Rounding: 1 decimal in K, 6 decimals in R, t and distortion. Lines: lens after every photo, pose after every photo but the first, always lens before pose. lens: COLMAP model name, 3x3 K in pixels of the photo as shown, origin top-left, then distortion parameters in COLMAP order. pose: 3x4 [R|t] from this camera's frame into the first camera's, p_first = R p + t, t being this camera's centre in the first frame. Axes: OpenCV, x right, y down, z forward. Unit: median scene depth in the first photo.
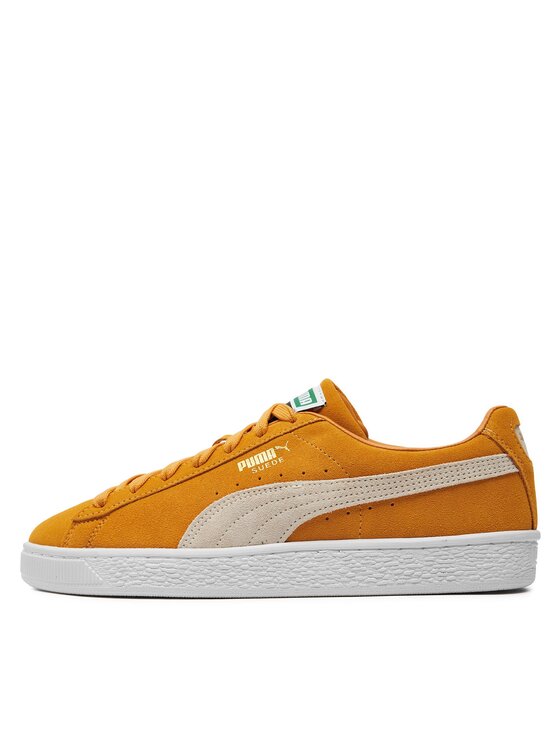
lens RADIAL K [[1024.1, 0, 280.0], [0, 1024.1, 373.0], [0, 0, 1]] dist [0.134620, -1.767329]
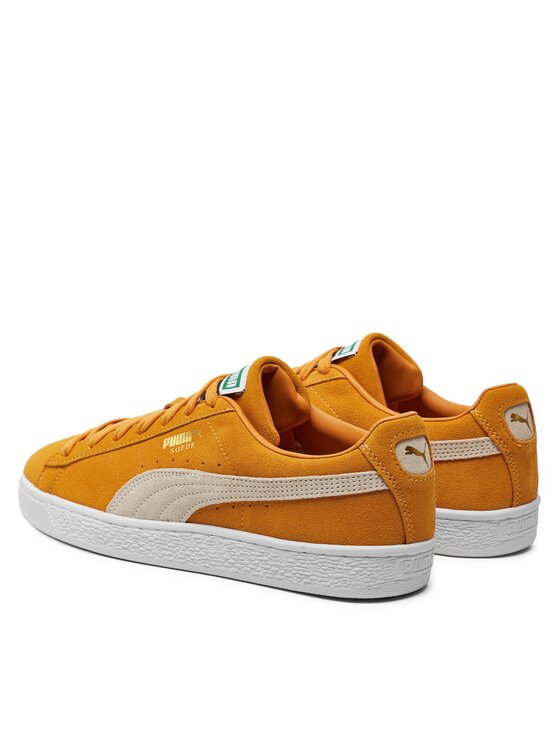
lens RADIAL K [[2198.9, 0, 280.0], [0, 2198.9, 373.0], [0, 0, 1]] dist [0.003417, -0.000751]
pose [[0.893040, 0.115547, -0.434890, 1.094774], [0.022601, 0.953732, 0.299809, -0.686719], [0.449410, -0.277570, 0.849109, -0.897923]]
